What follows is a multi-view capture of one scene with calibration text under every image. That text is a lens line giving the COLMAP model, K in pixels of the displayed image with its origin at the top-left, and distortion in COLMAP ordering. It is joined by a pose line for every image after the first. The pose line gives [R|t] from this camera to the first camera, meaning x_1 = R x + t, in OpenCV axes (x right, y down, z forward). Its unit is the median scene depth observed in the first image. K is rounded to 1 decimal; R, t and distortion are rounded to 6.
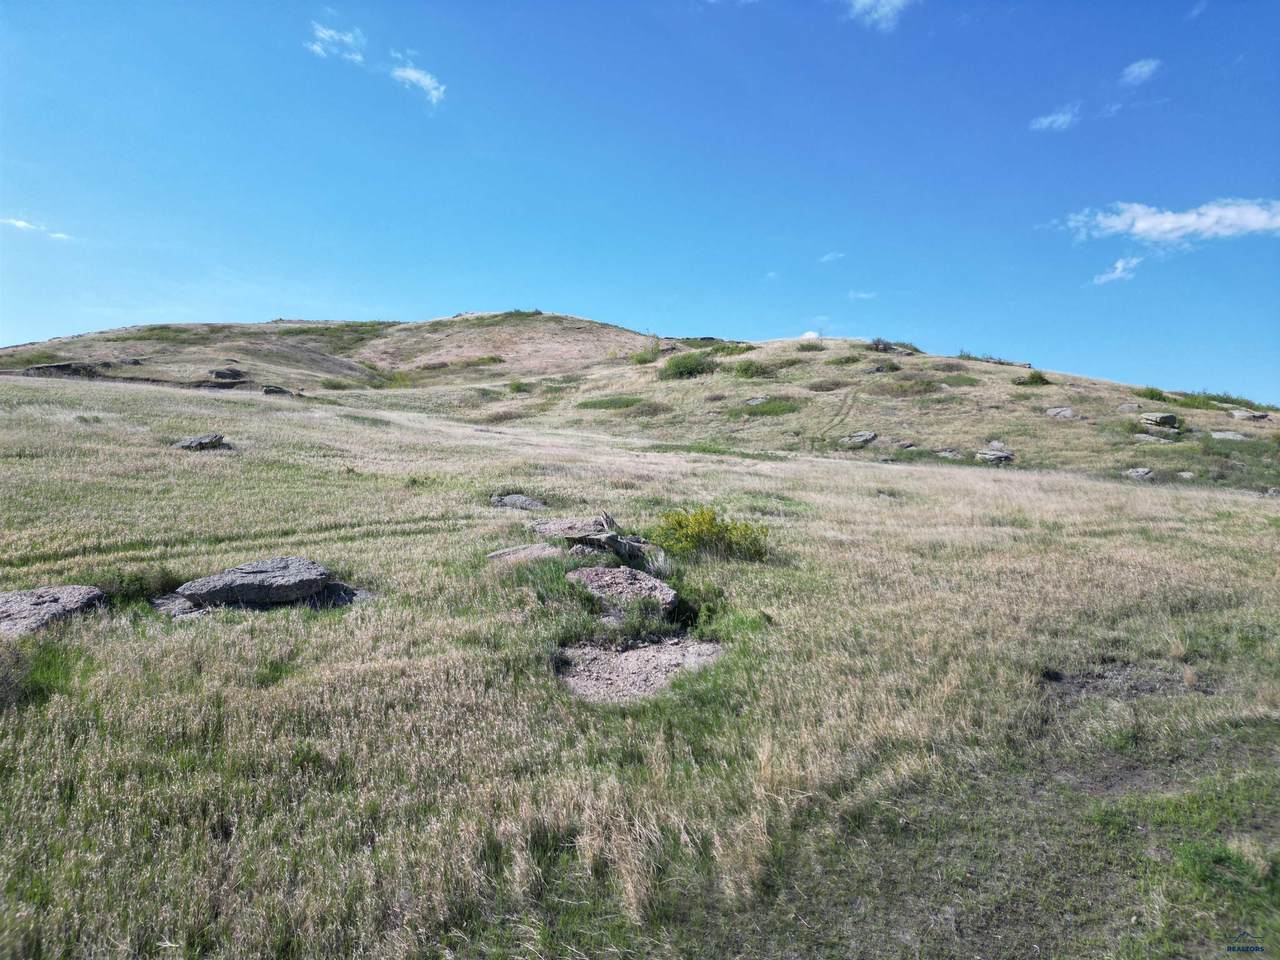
lens RADIAL K [[889.5, 0, 645.6], [0, 889.5, 482.5], [0, 0, 1]] dist [0.075491, -0.073179]
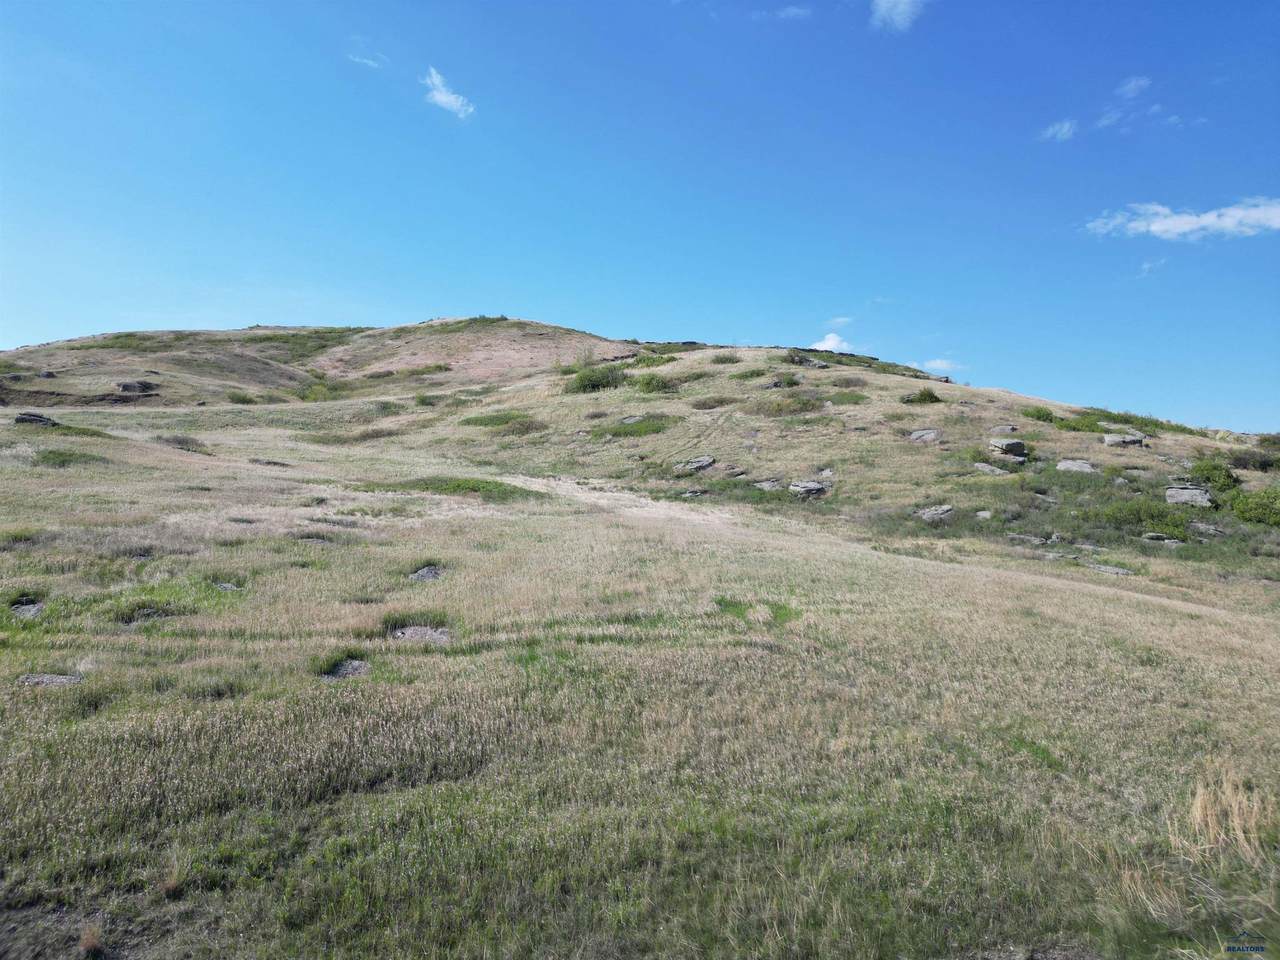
lens RADIAL K [[889.5, 0, 647.9], [0, 889.5, 480.9], [0, 0, 1]] dist [0.075491, -0.073179]
pose [[0.999229, 0.002525, -0.039177, 0.134869], [-0.002556, 0.999996, -0.000738, -0.018839], [0.039175, 0.000838, 0.999232, 0.037657]]
